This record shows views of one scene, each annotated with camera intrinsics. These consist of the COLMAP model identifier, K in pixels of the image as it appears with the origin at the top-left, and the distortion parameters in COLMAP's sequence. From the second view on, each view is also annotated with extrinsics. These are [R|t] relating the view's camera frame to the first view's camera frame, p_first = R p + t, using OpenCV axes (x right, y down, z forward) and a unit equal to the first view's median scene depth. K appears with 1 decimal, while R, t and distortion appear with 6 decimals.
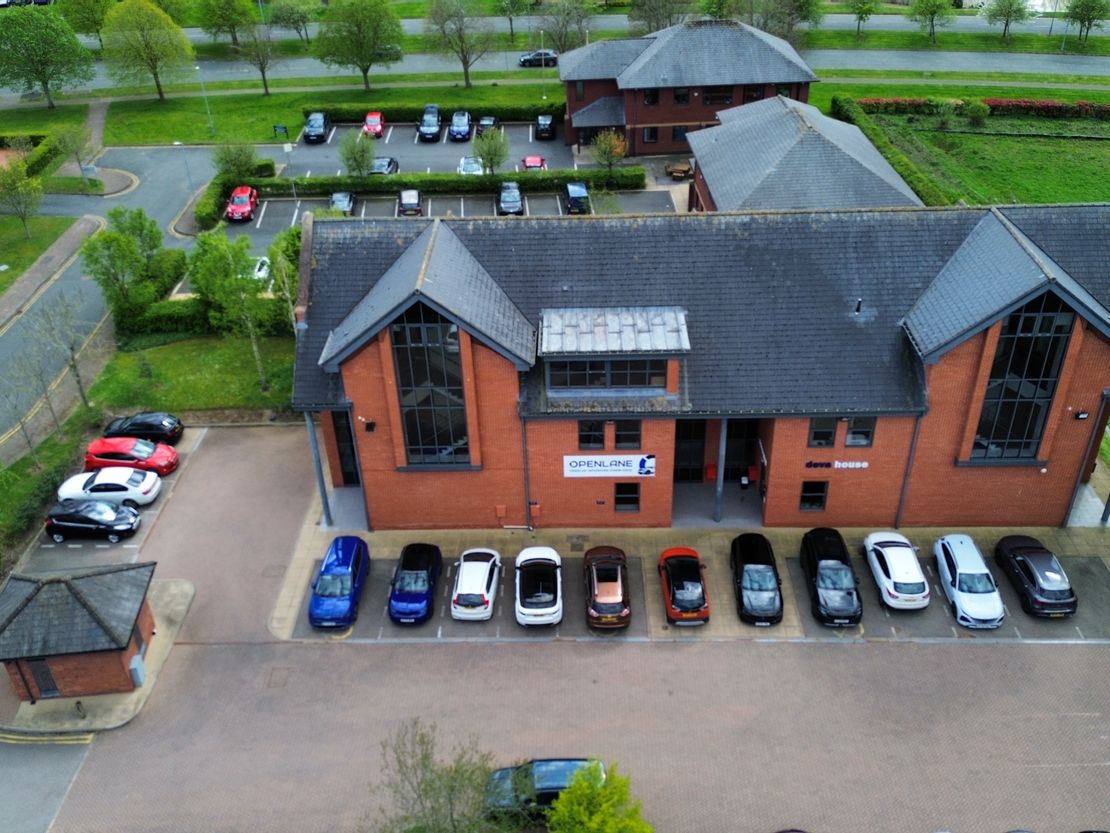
lens RADIAL K [[1025.4, 0, 555.0], [0, 1025.4, 416.5], [0, 0, 1]] dist [0.185287, -0.402757]
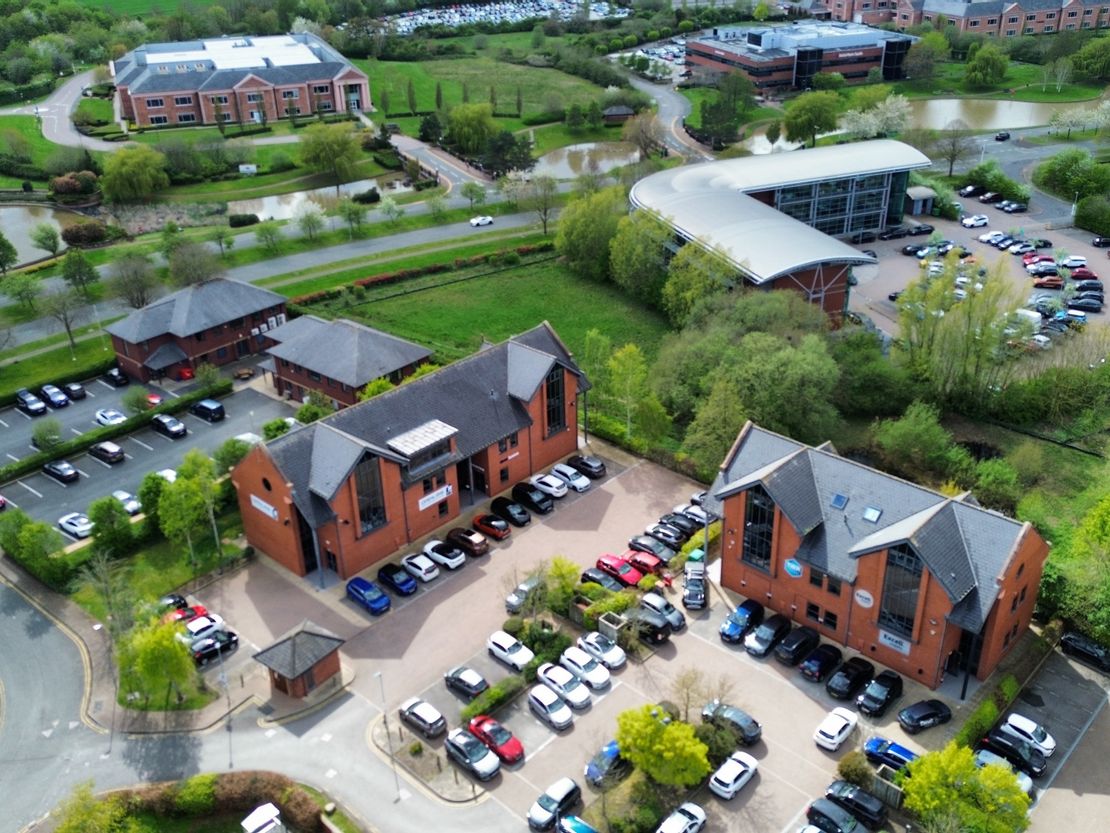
lens RADIAL K [[1025.4, 0, 555.0], [0, 1025.4, 416.5], [0, 0, 1]] dist [0.185287, -0.402757]
pose [[0.673553, -0.336760, 0.657966, -1.171163], [0.415874, 0.908573, 0.039299, -0.088415], [-0.611045, 0.247161, 0.752021, -0.845404]]
